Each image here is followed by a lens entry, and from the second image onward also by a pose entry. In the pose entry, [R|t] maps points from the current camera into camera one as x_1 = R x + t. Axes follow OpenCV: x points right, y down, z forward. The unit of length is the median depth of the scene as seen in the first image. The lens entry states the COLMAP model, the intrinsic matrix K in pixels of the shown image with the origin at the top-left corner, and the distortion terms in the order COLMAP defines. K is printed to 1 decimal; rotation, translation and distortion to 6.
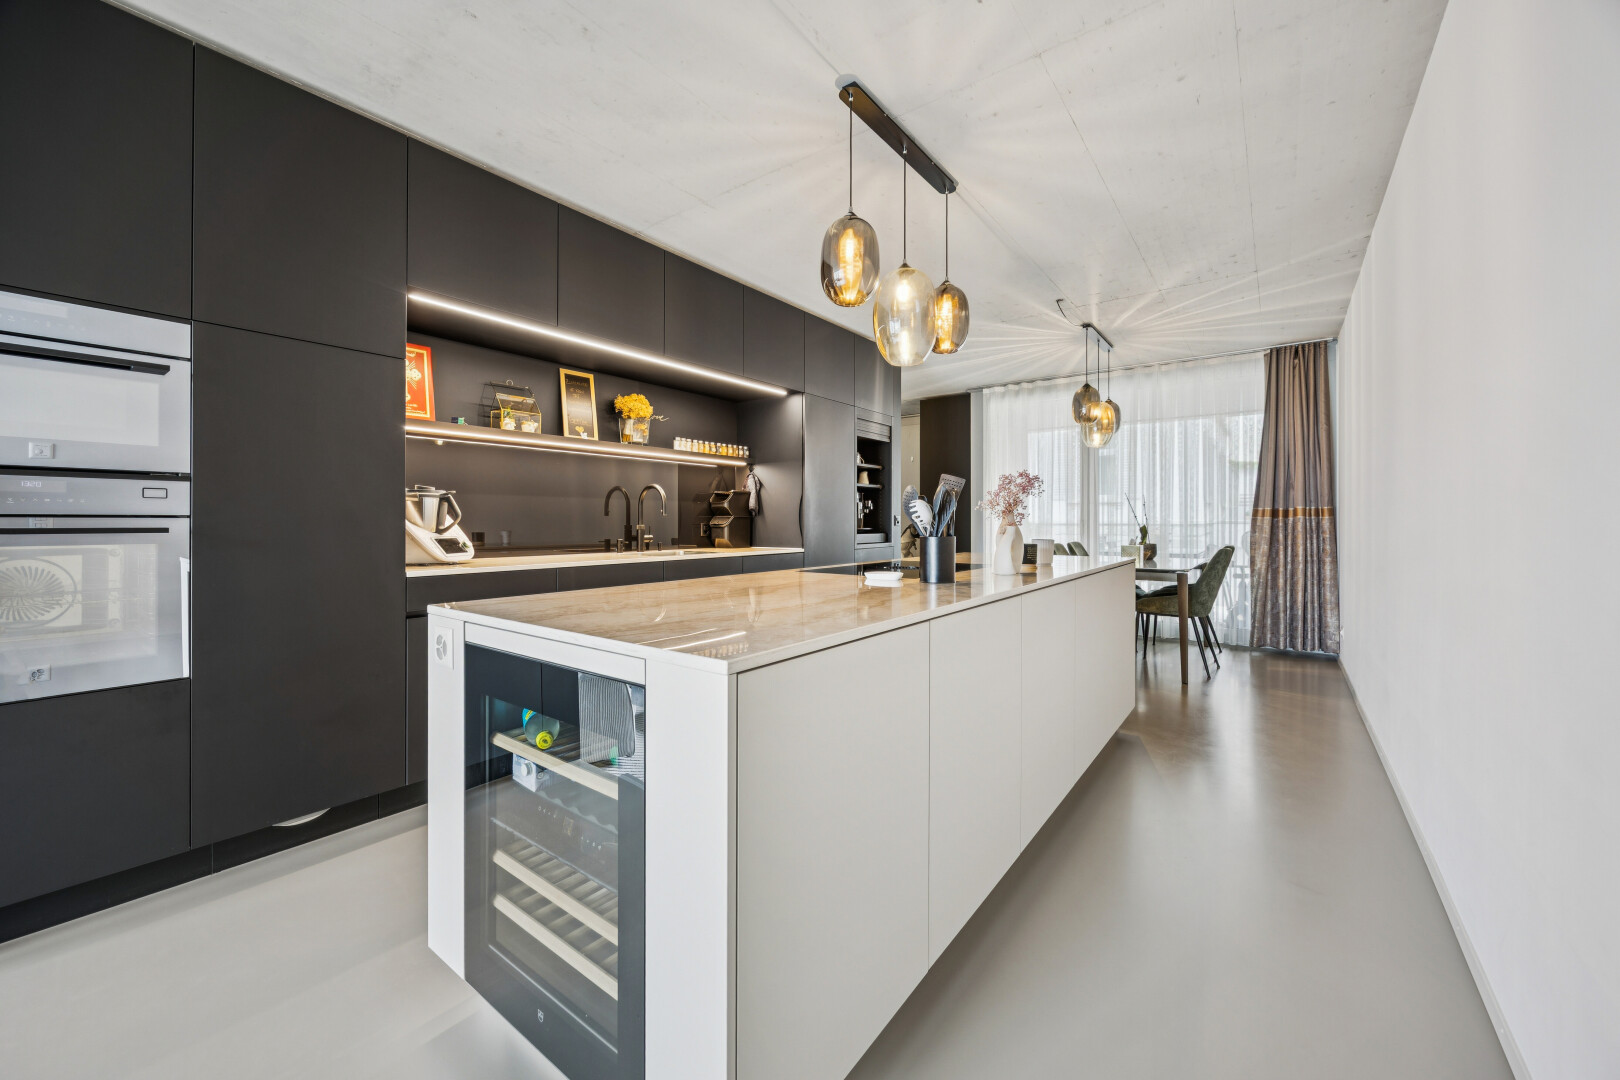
lens RADIAL K [[625.6, 0, 810.0], [0, 625.6, 540.0], [0, 0, 1]] dist [0.000184, 0.000010]
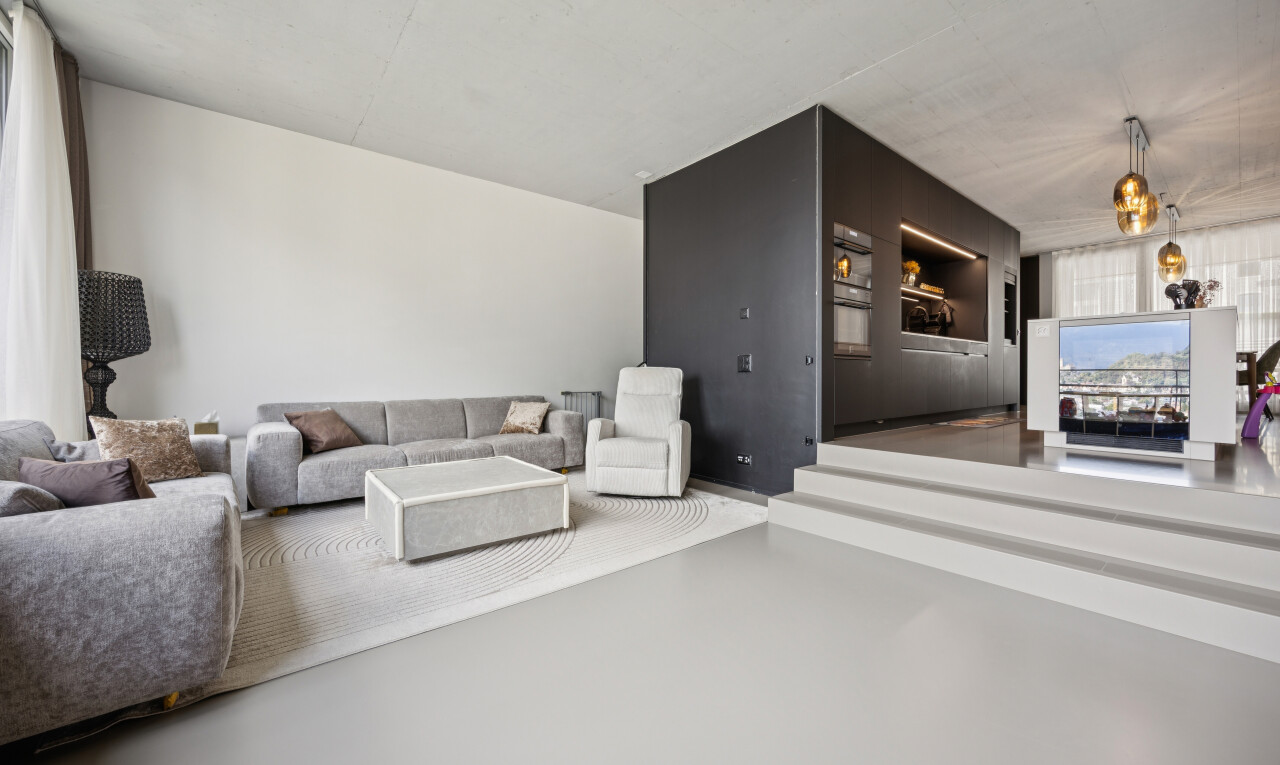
lens RADIAL K [[491.4, 0, 640.0], [0, 491.4, 382.5], [0, 0, 1]] dist [-0.001402, -0.000210]
pose [[0.972042, 0.002415, -0.234796, -0.618921], [-0.005995, 0.999876, -0.014534, 0.149074], [0.234732, 0.015536, 0.971936, -0.580705]]
